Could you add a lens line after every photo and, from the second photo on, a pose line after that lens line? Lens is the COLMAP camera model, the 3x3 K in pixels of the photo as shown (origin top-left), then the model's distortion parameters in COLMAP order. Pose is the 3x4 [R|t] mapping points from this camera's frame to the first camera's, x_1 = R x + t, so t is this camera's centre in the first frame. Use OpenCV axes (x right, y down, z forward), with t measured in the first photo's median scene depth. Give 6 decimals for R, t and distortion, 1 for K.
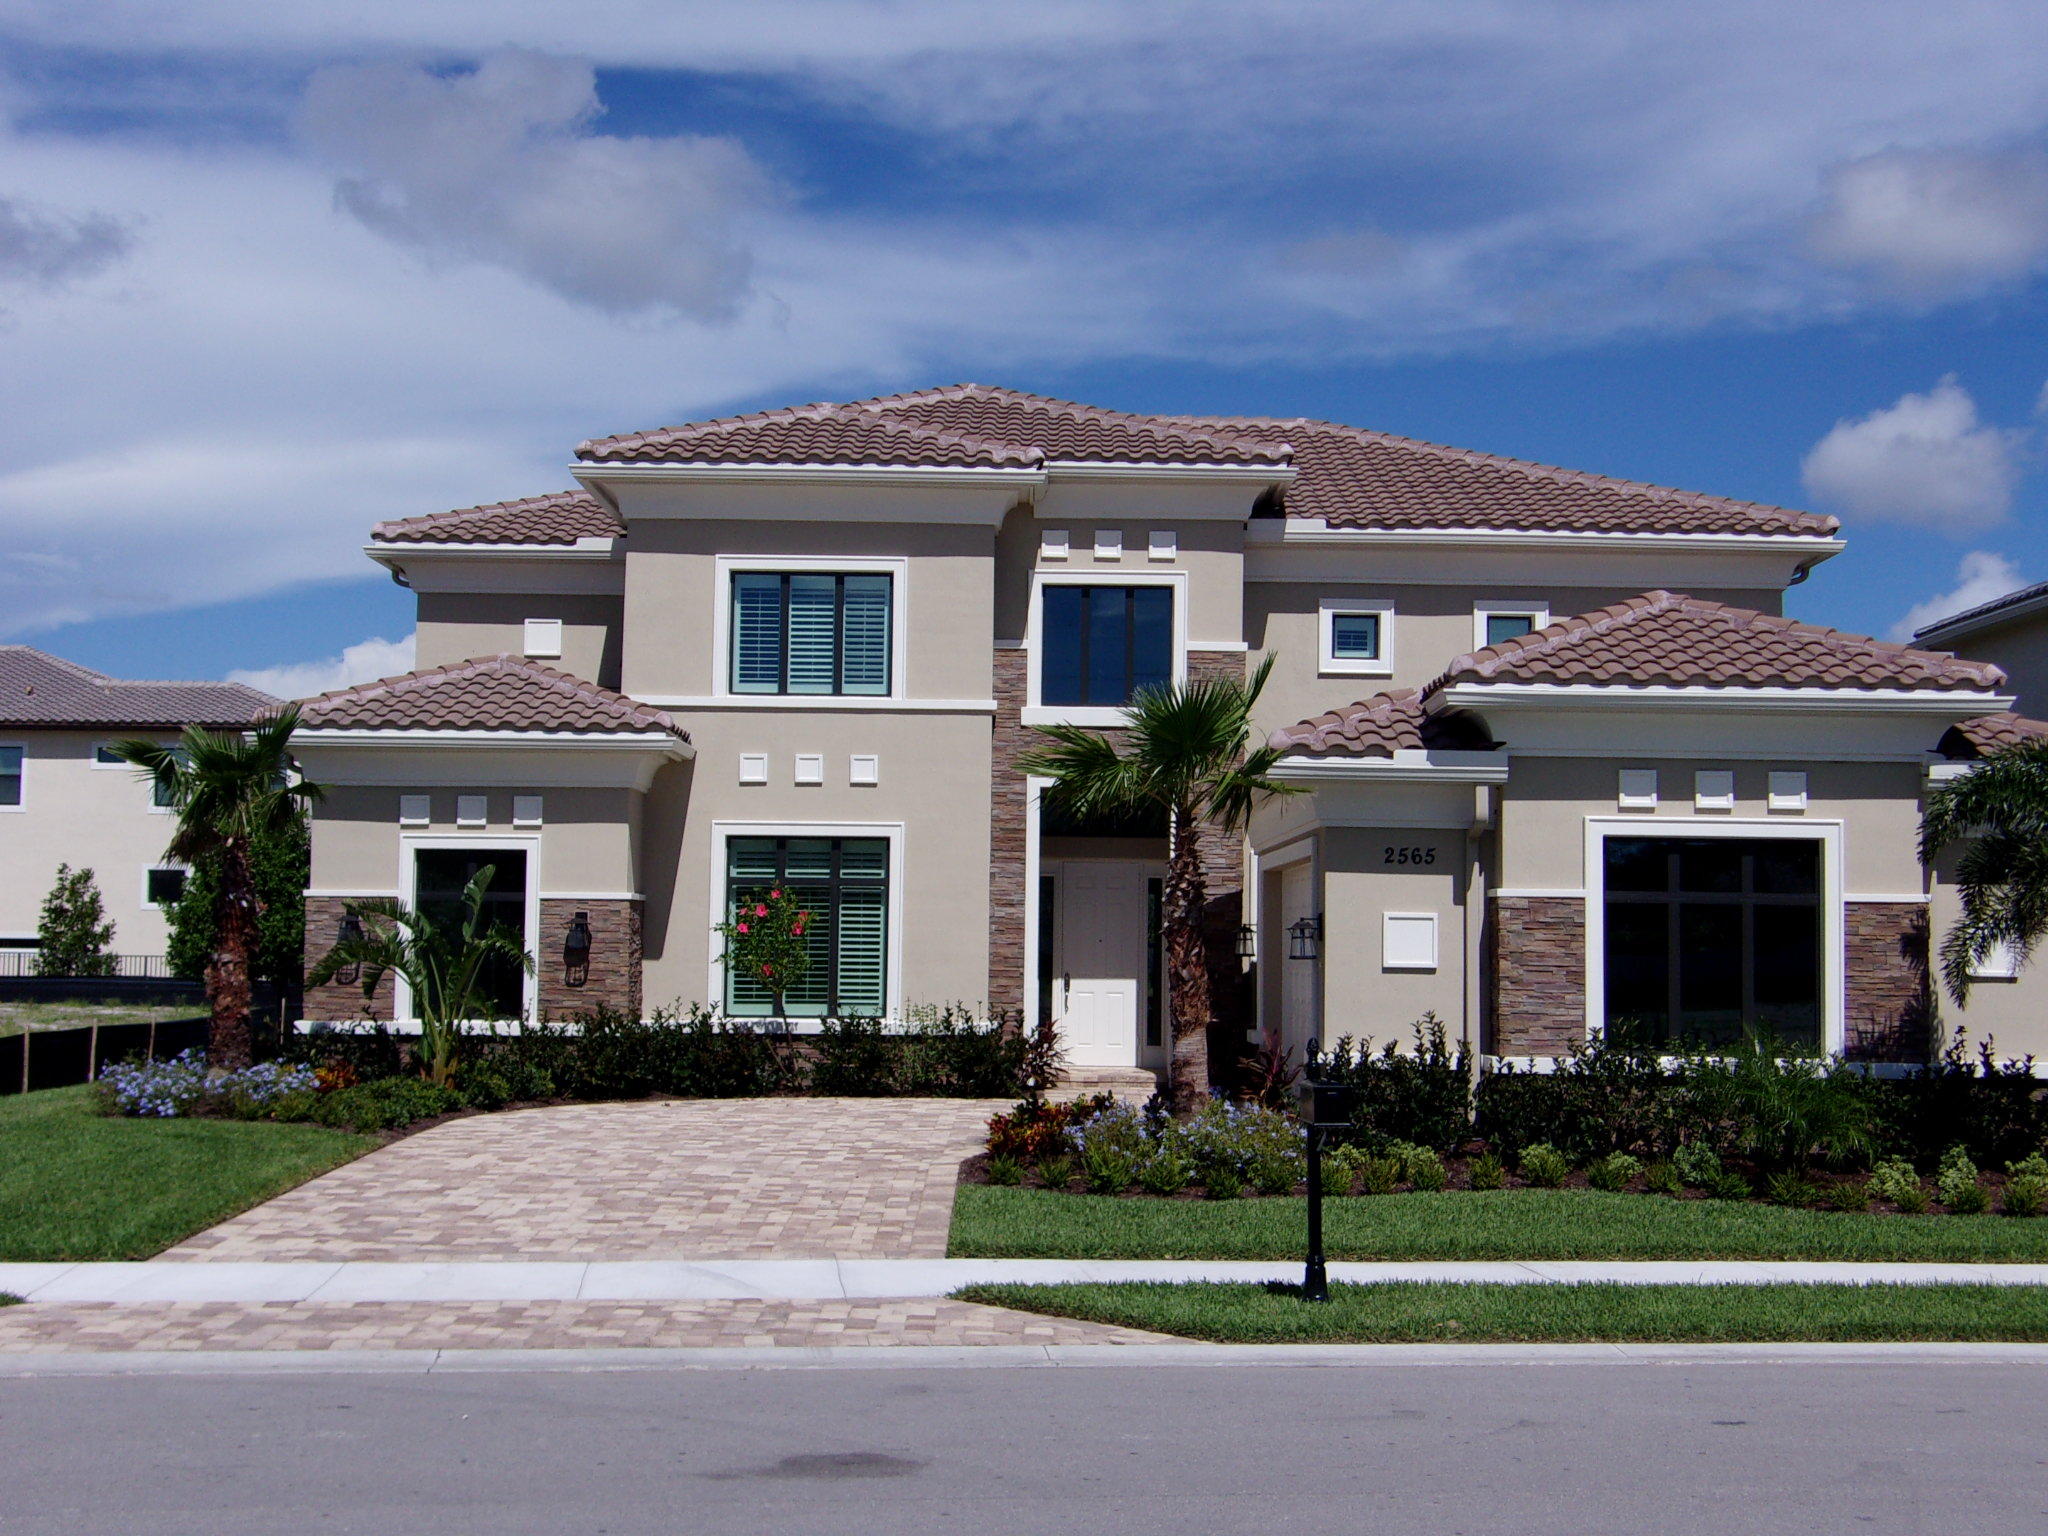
lens RADIAL K [[2644.9, 0, 1025.4], [0, 2644.9, 769.0], [0, 0, 1]] dist [0.003656, 0.011305]
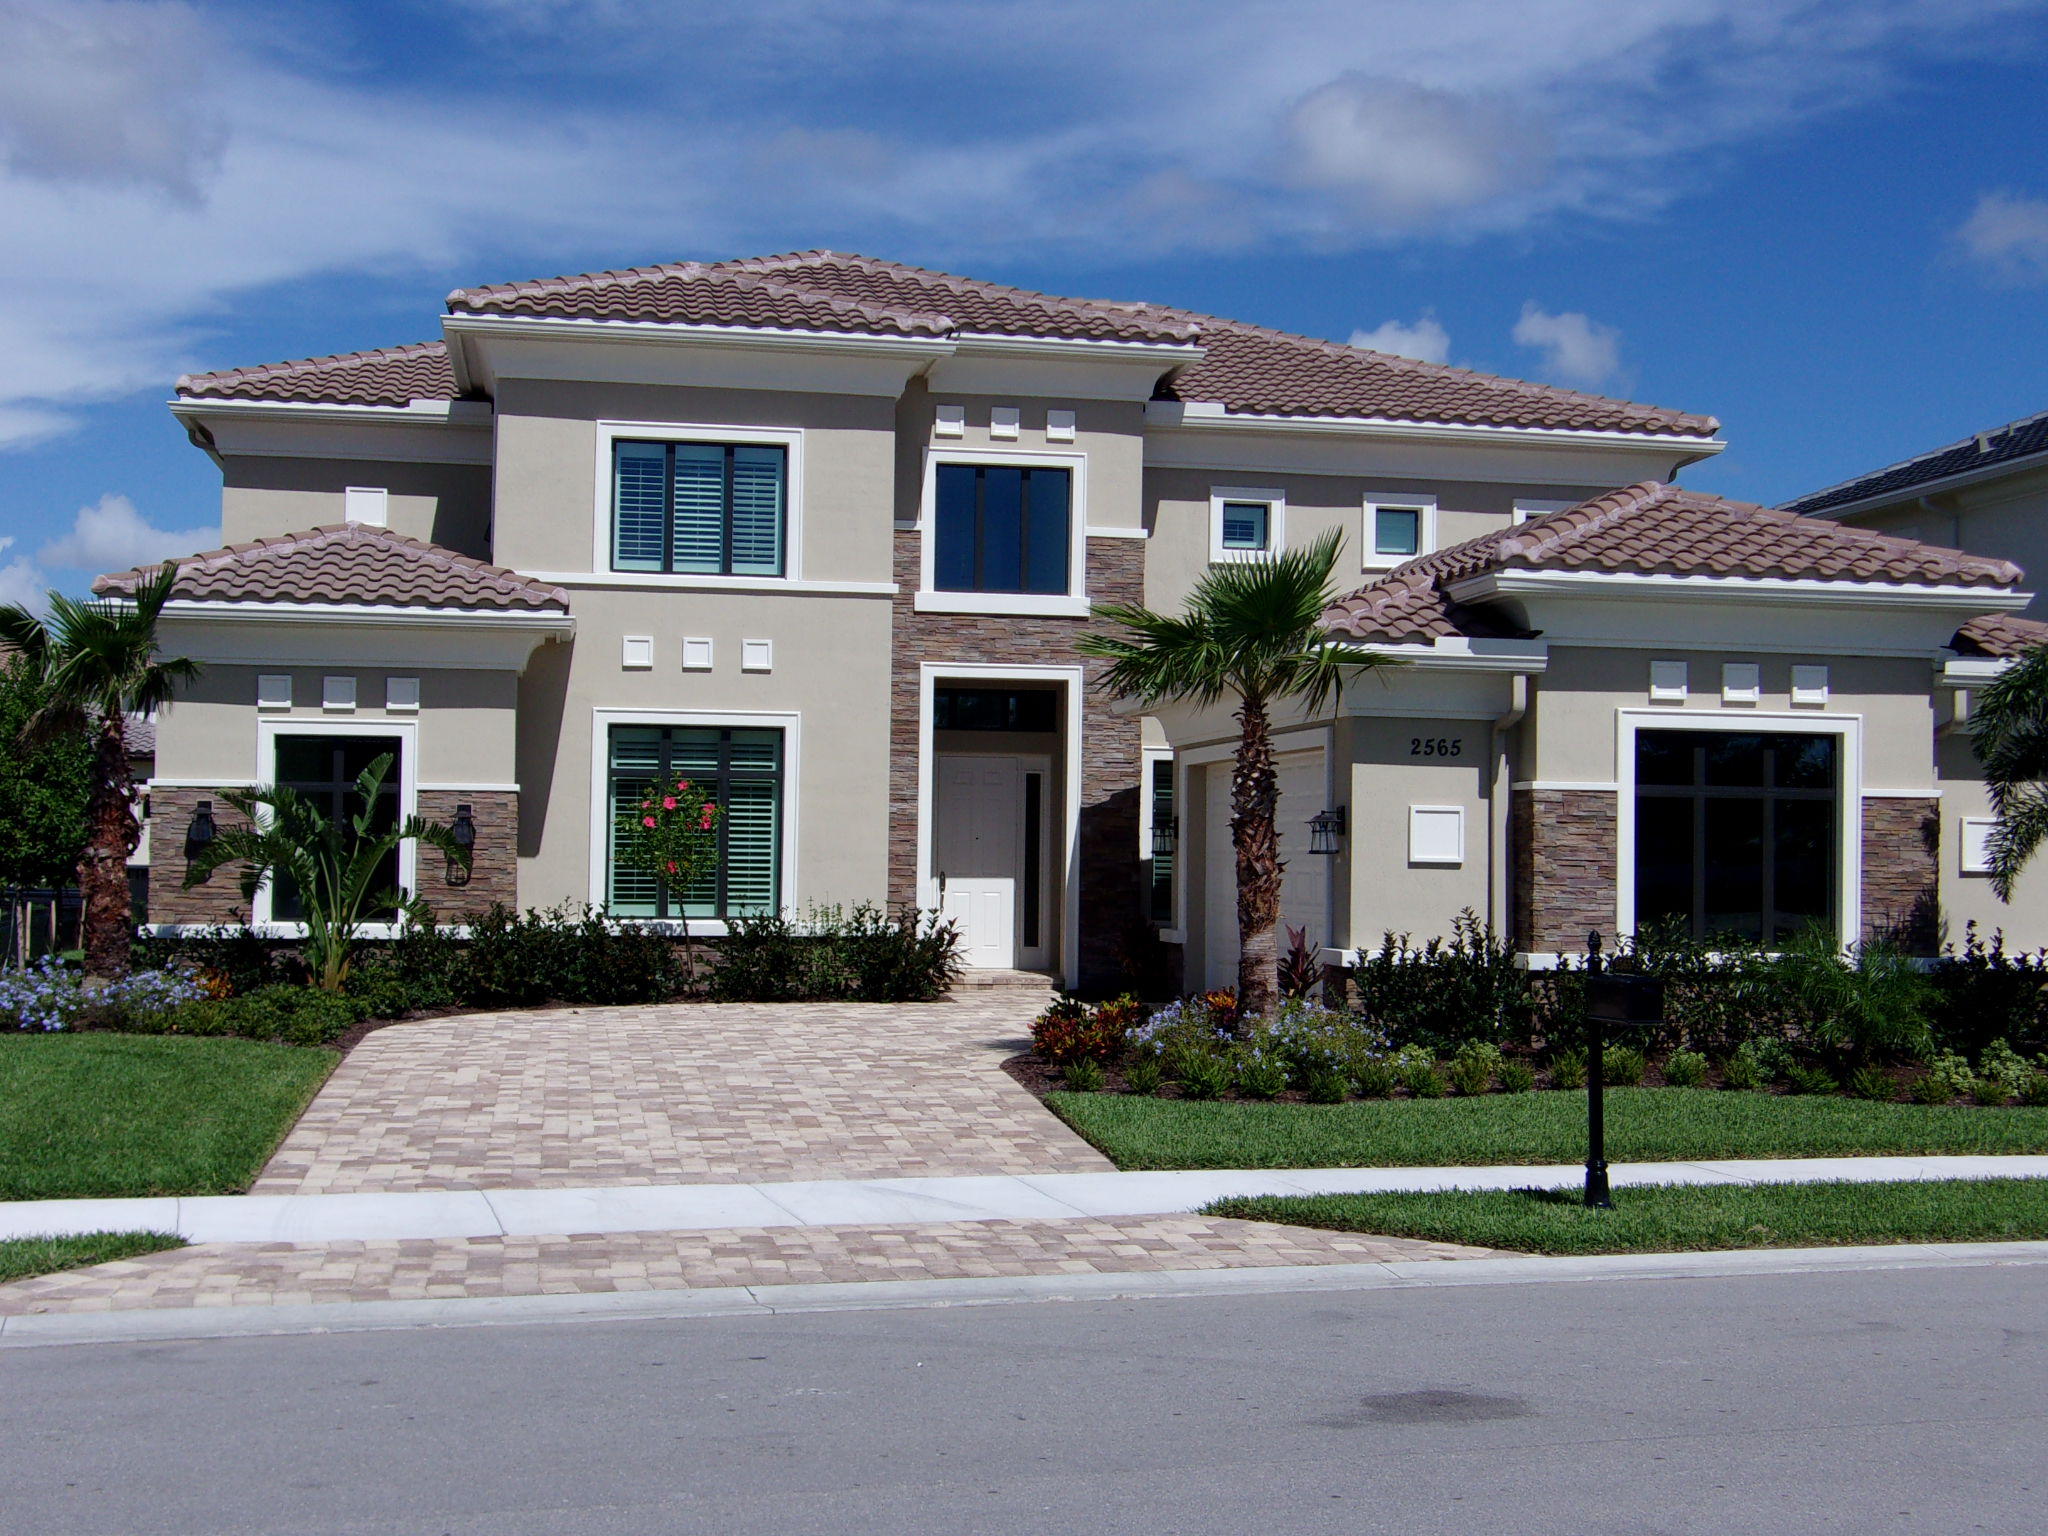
lens RADIAL K [[2644.9, 0, 1025.4], [0, 2644.9, 769.0], [0, 0, 1]] dist [0.003656, 0.011305]
pose [[0.982546, 0.006733, 0.185897, -0.147278], [-0.013201, 0.999349, 0.033579, 0.008239], [-0.185550, -0.035447, 0.981995, 0.061996]]
